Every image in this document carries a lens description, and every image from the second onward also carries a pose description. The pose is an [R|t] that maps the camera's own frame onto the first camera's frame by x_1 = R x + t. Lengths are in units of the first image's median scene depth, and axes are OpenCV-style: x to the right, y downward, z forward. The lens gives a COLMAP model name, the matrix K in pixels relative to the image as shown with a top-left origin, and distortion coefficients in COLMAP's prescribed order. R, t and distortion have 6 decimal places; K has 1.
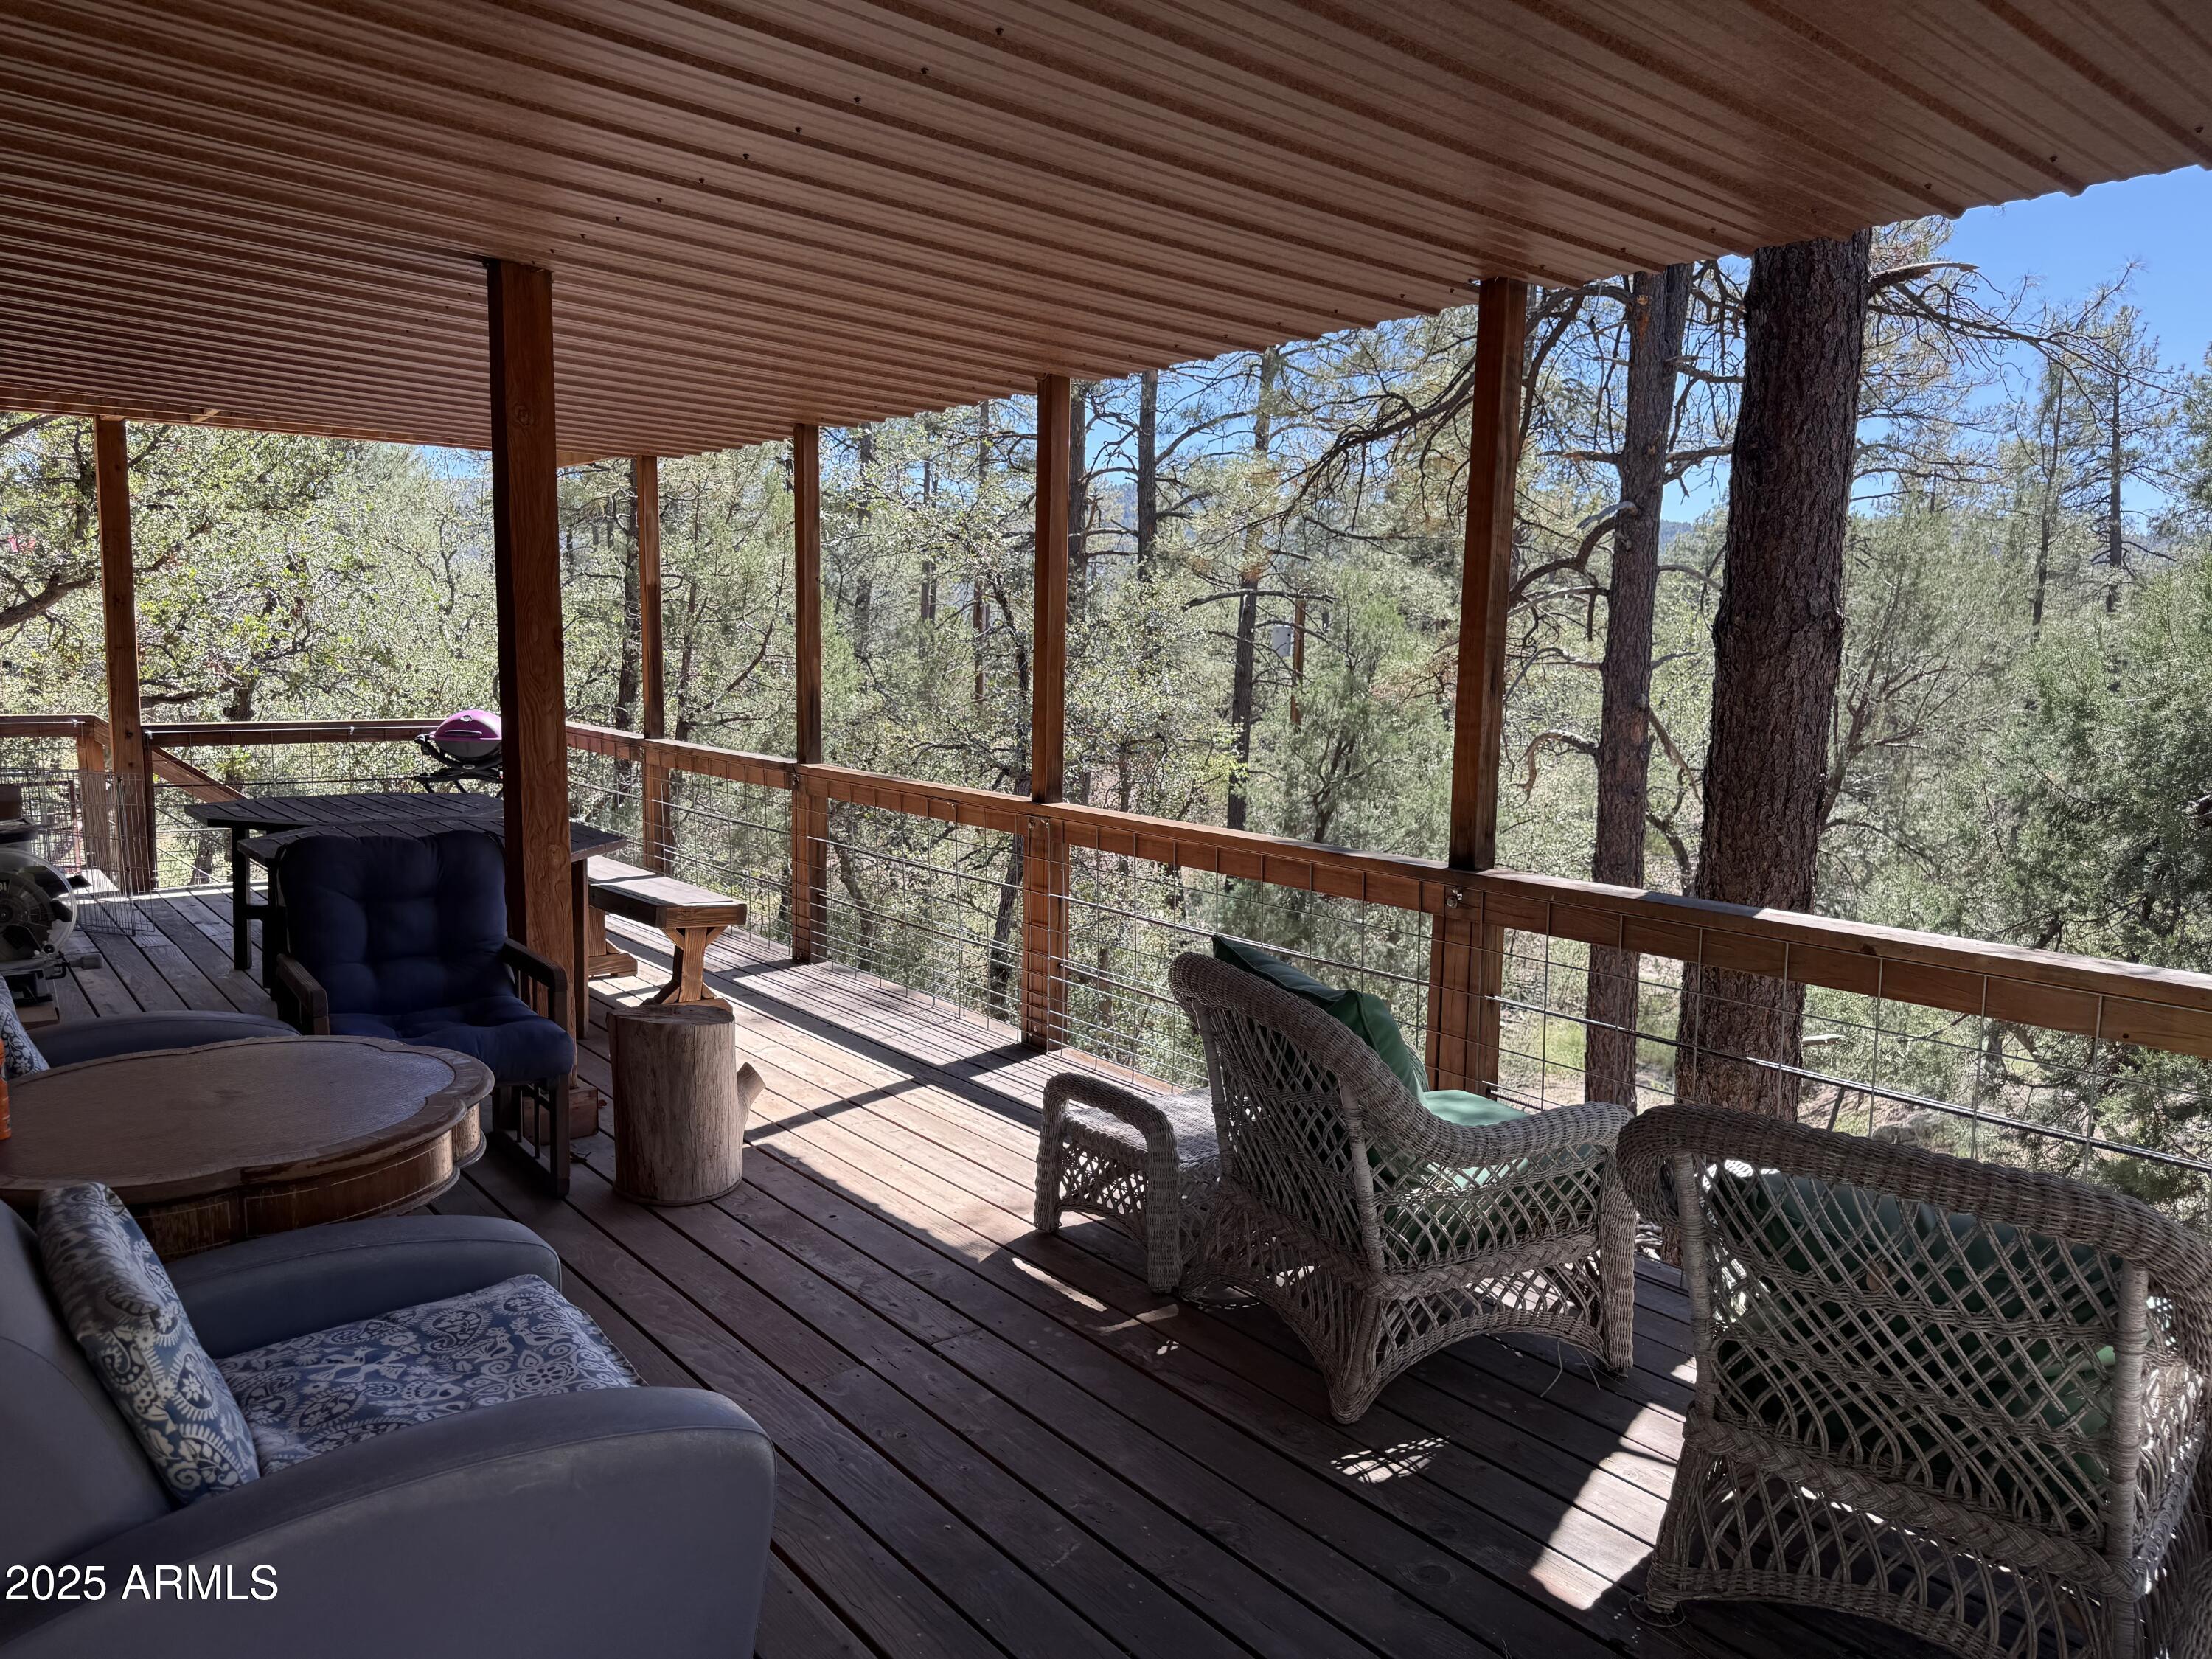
lens RADIAL K [[1540.8, 0, 1112.2], [0, 1540.8, 848.7], [0, 0, 1]] dist [0.013371, 0.000662]
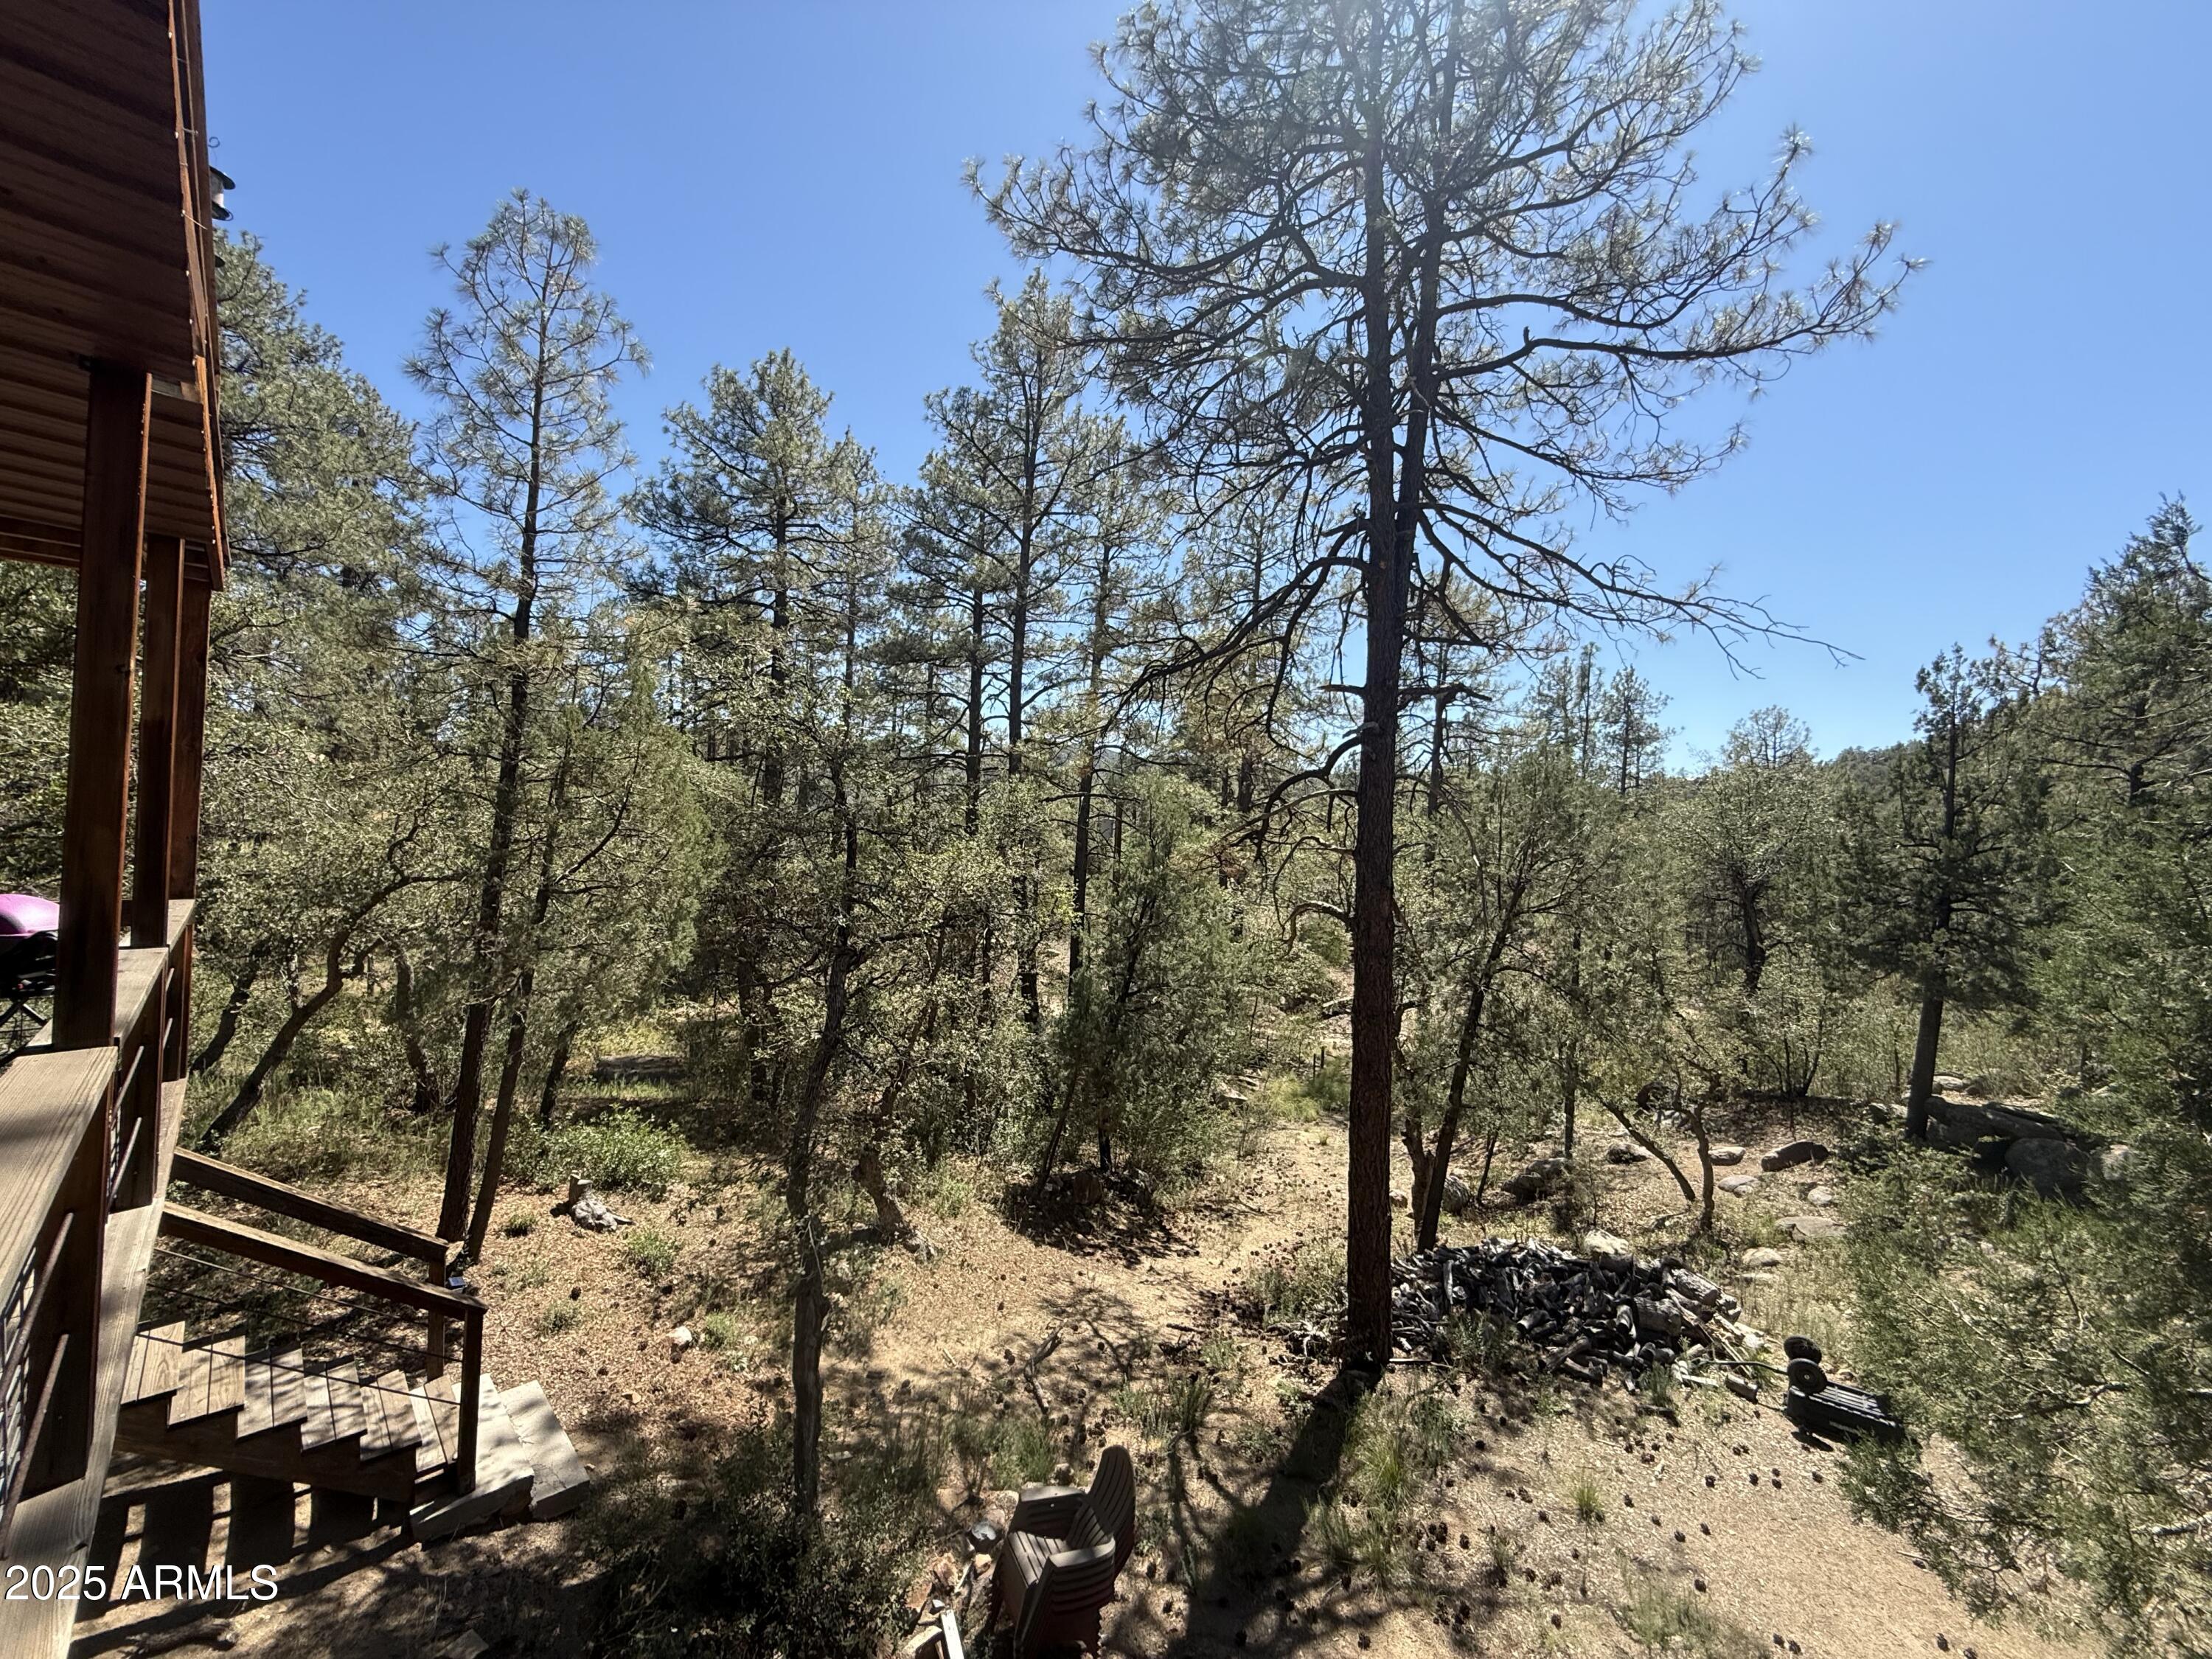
lens RADIAL K [[878.7, 0, 1100.7], [0, 878.7, 824.5], [0, 0, 1]] dist [0.000757, -0.000911]
pose [[0.995180, 0.015265, 0.096869, 0.028334], [-0.001974, 0.990728, -0.135845, -0.028185], [-0.098045, 0.134999, 0.985983, 0.204798]]
